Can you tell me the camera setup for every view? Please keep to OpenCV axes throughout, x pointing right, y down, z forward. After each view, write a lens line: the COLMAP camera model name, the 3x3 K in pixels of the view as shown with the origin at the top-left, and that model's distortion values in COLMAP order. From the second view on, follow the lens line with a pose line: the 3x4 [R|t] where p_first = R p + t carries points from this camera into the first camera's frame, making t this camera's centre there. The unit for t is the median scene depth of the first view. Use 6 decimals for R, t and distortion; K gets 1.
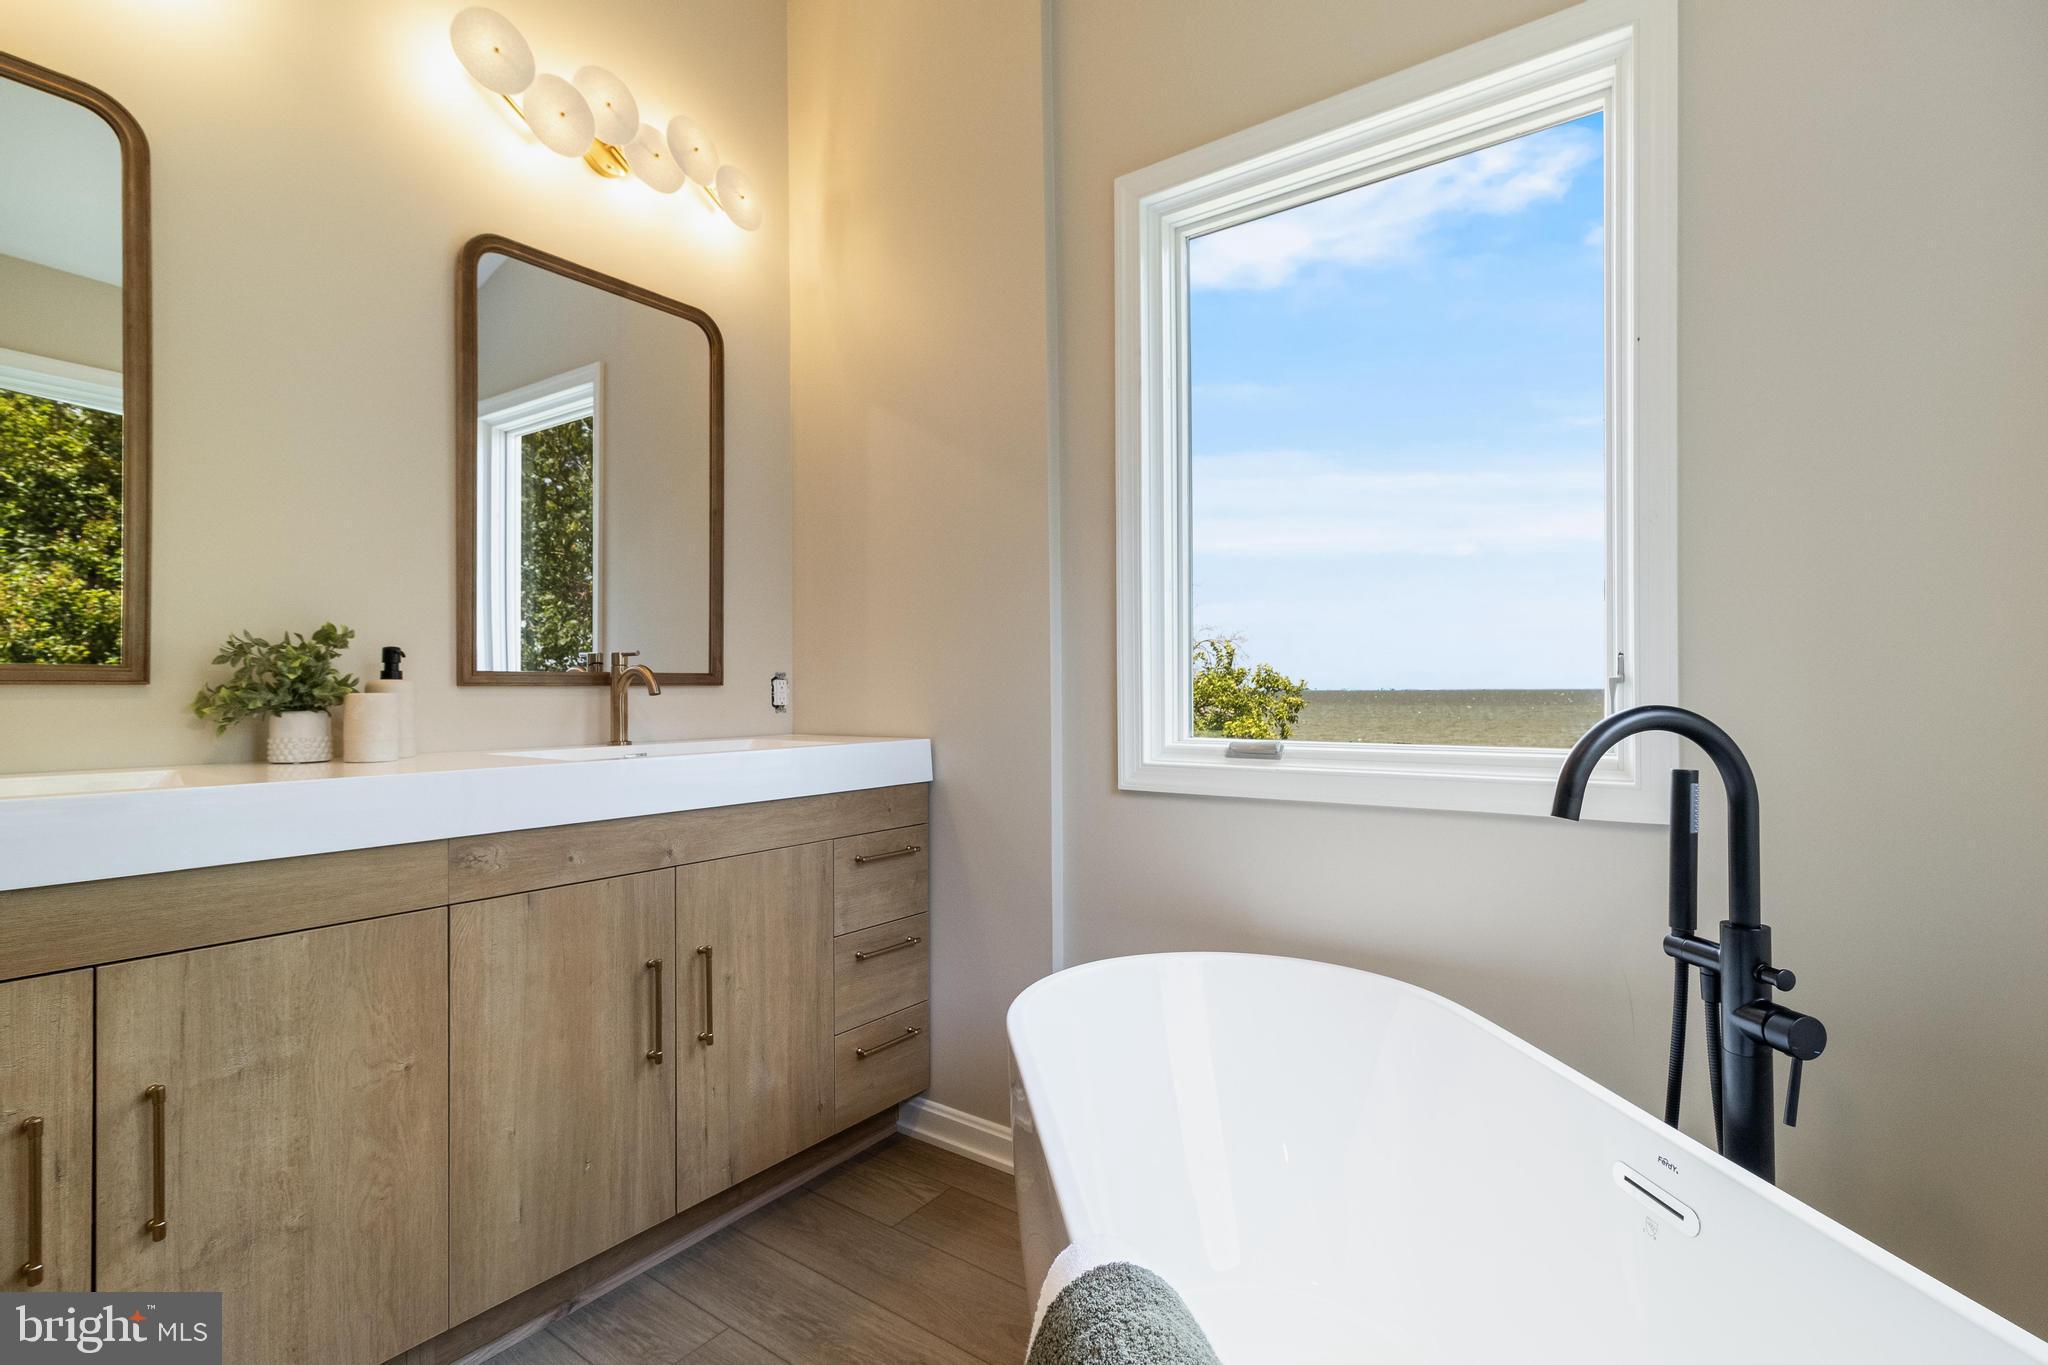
lens RADIAL K [[940.5, 0, 1070.9], [0, 940.5, 682.8], [0, 0, 1]] dist [0.002446, -0.001099]
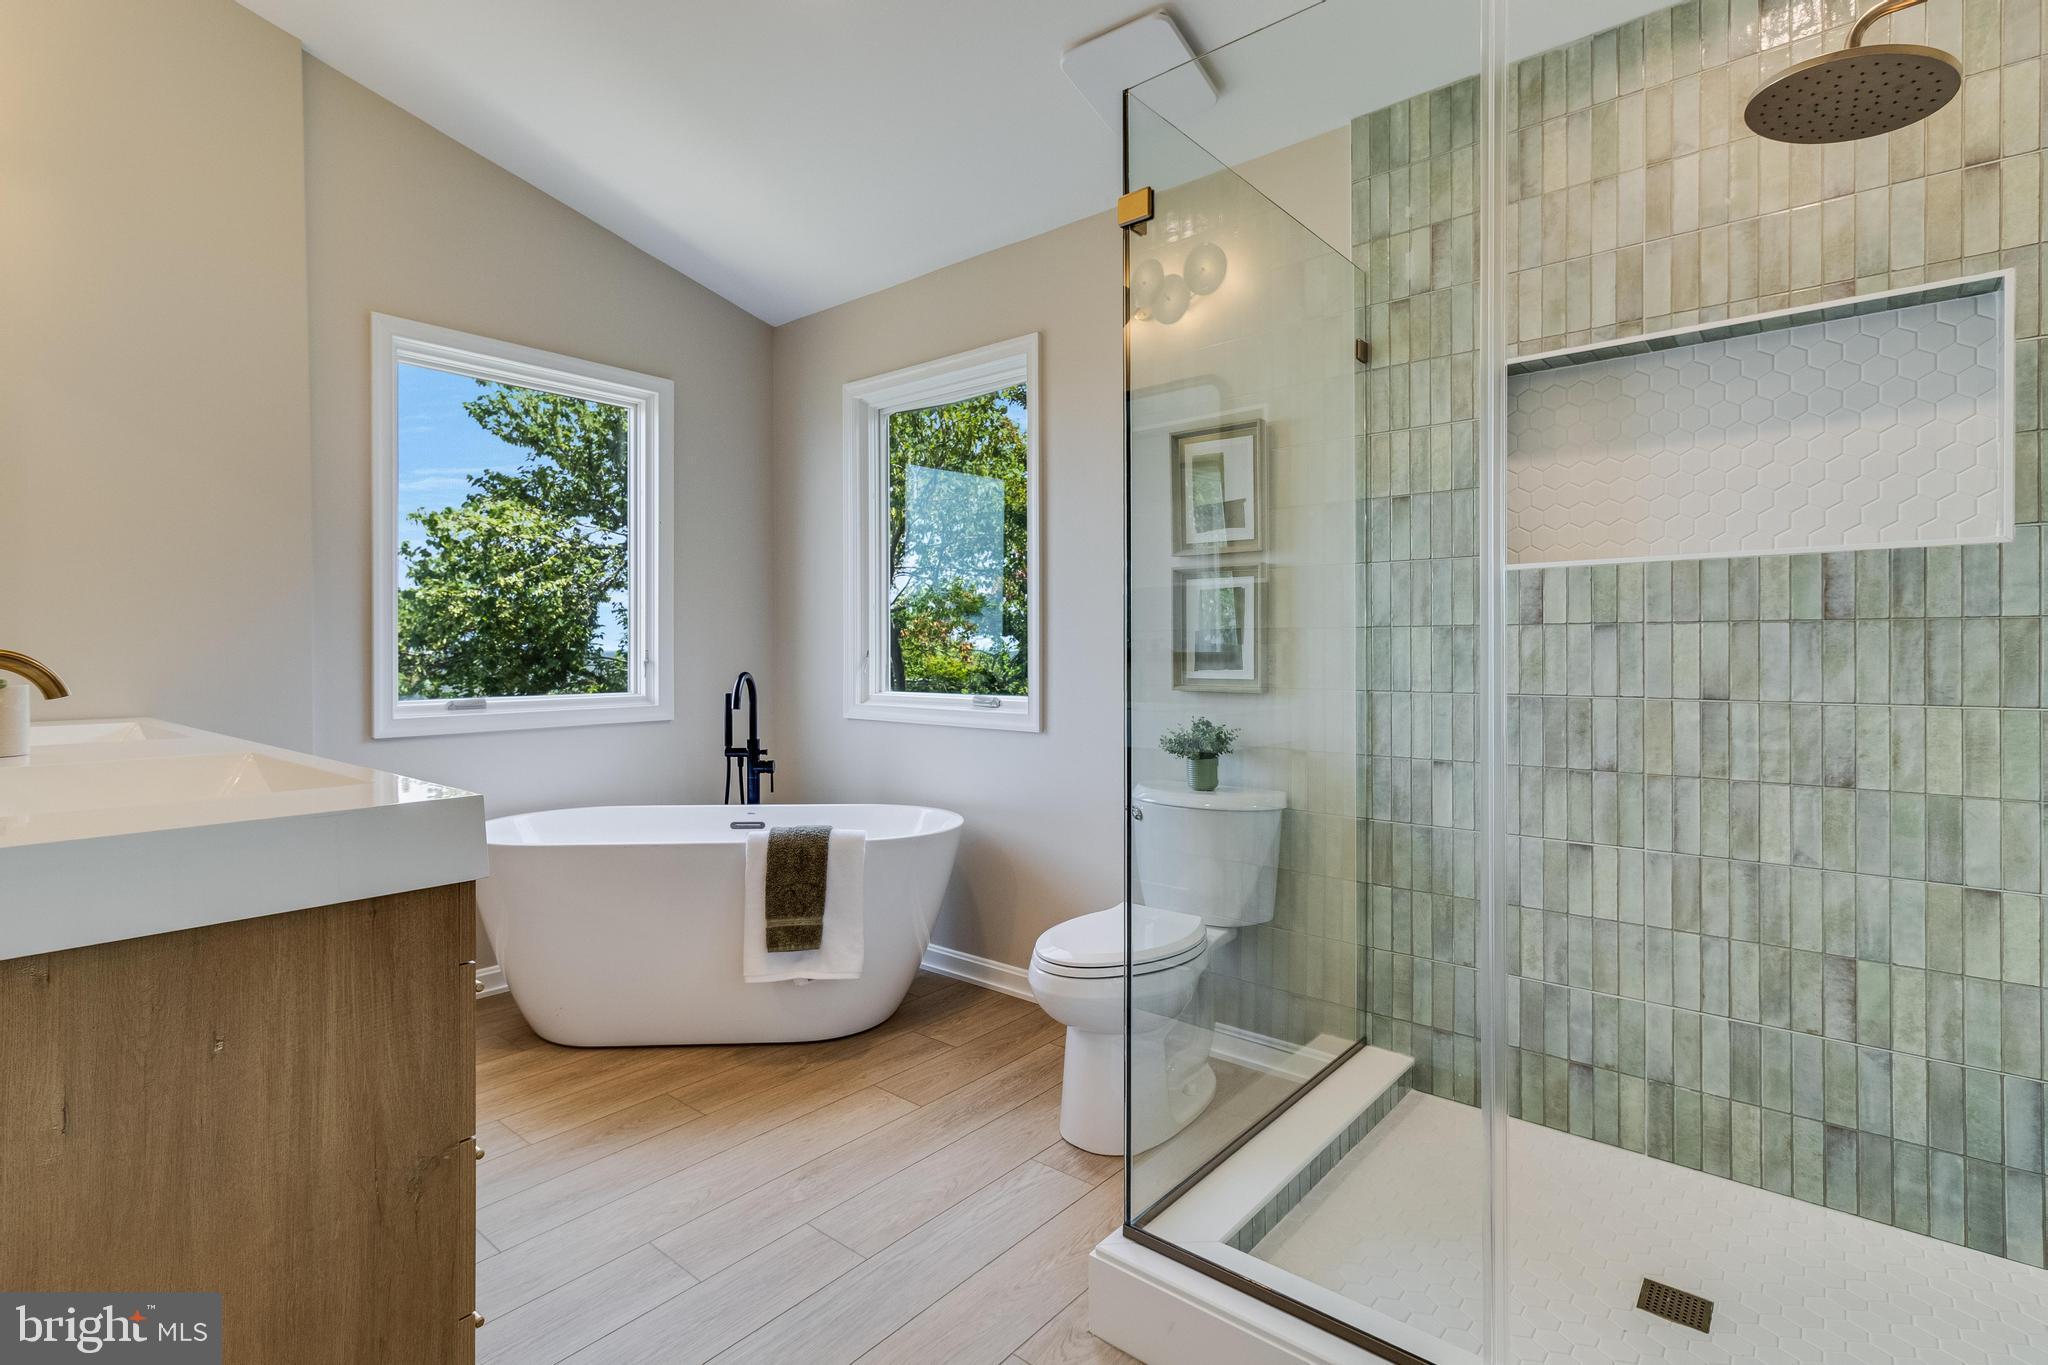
lens RADIAL K [[940.5, 0, 1022.6], [0, 940.5, 660.8], [0, 0, 1]] dist [0.002446, -0.001099]
pose [[0.093845, -0.009435, 0.995542, -1.399445], [-0.002069, 0.999951, 0.009671, -0.023915], [-0.995585, -0.002967, 0.093820, -0.128245]]
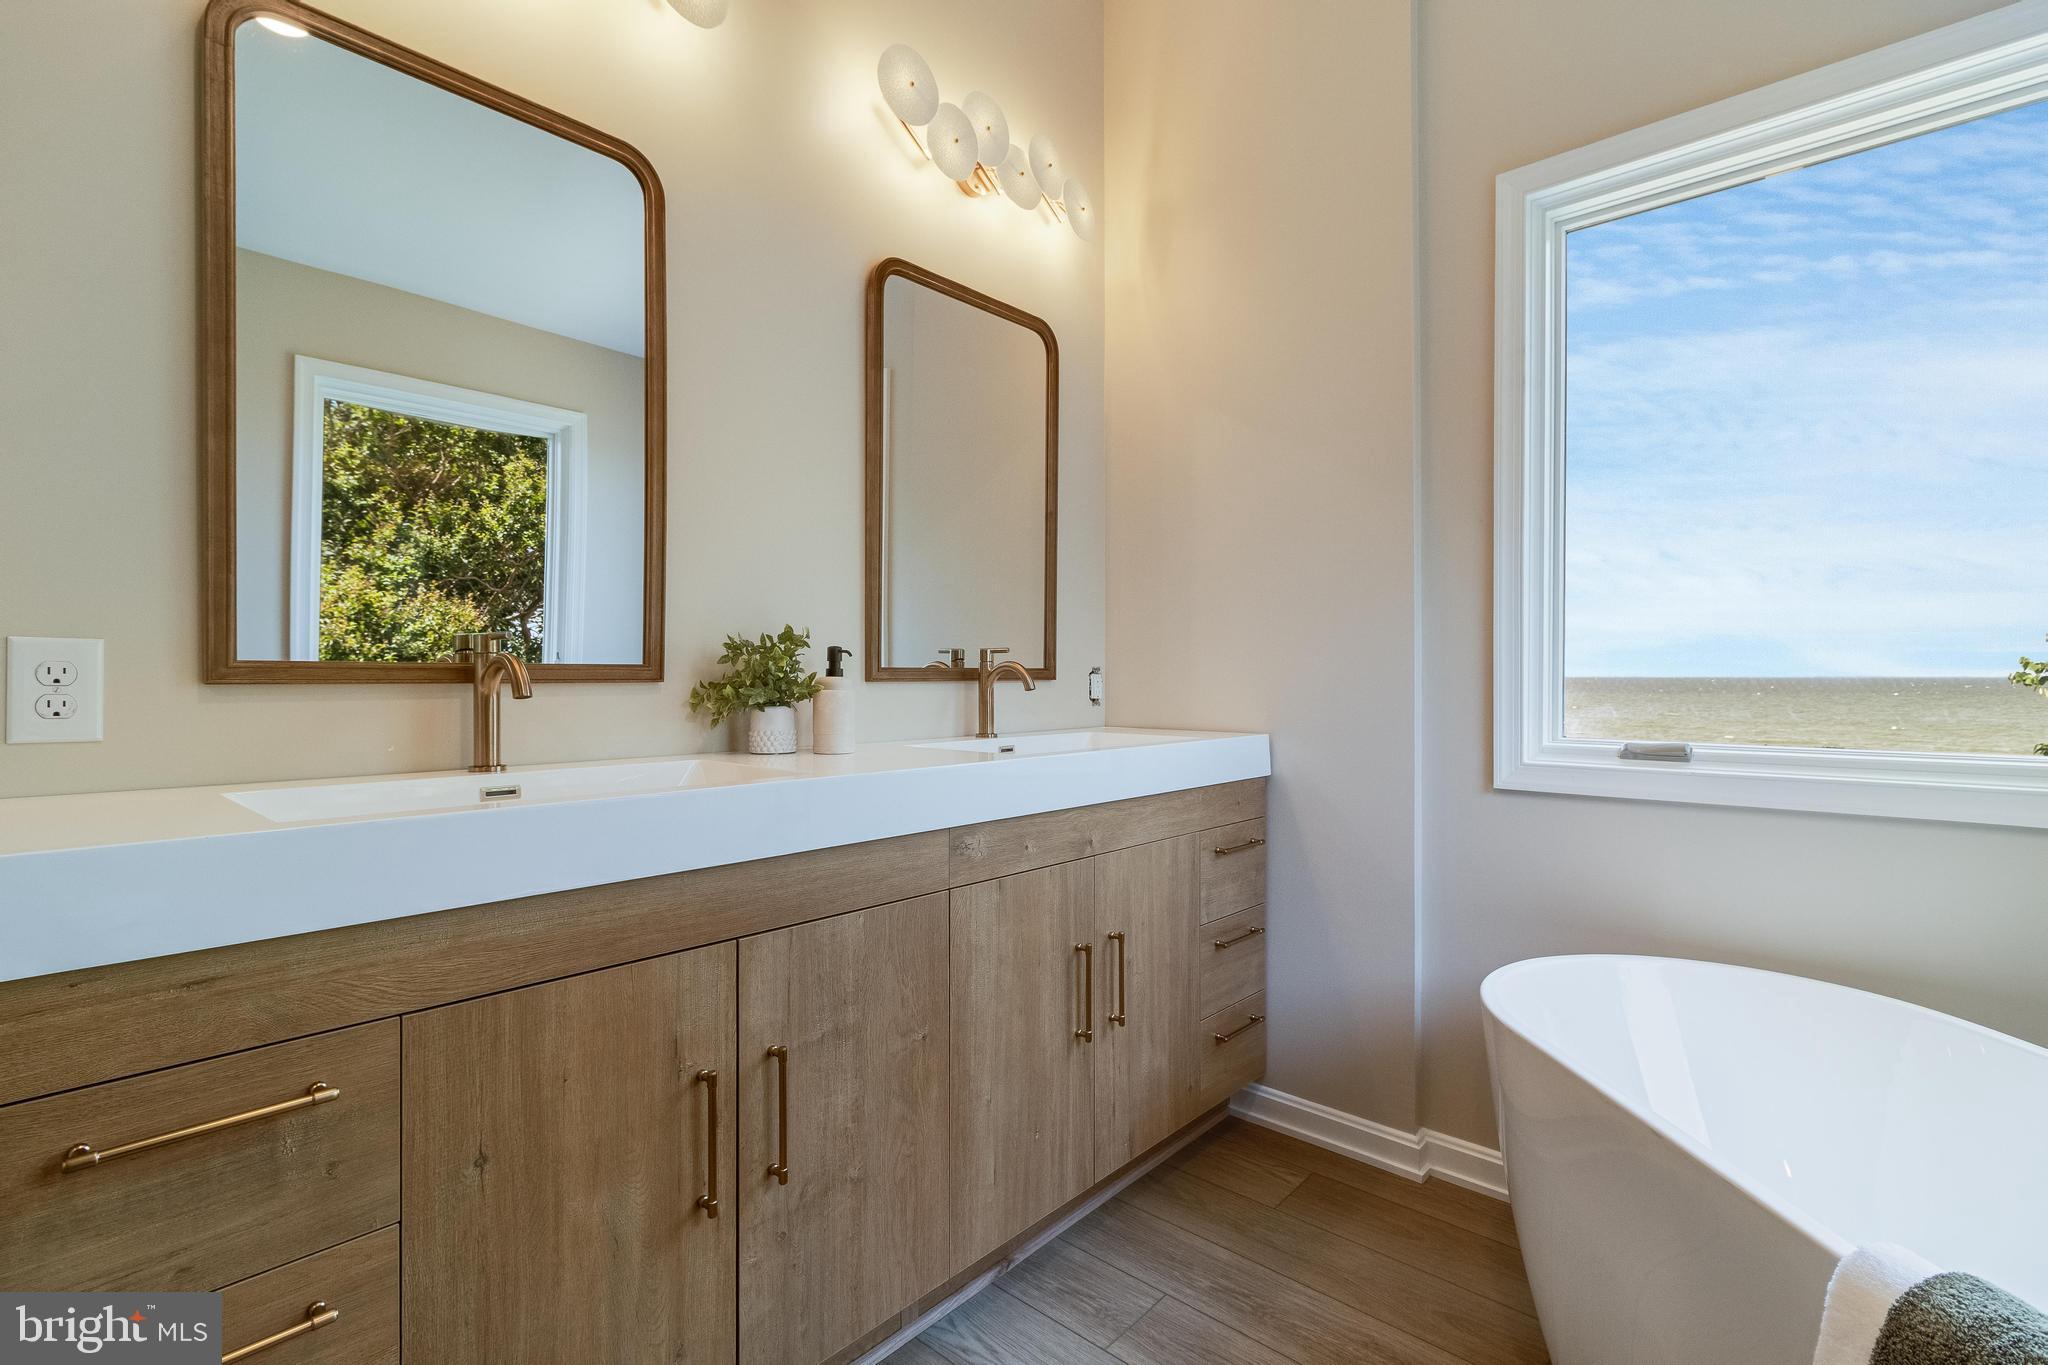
lens RADIAL K [[940.5, 0, 1024.3], [0, 940.5, 675.2], [0, 0, 1]] dist [0.002446, -0.001099]
pose [[0.994808, 0.005588, -0.101612, -0.375730], [-0.004488, 0.999929, 0.011055, -0.017343], [0.101667, -0.010541, 0.994763, -0.050798]]
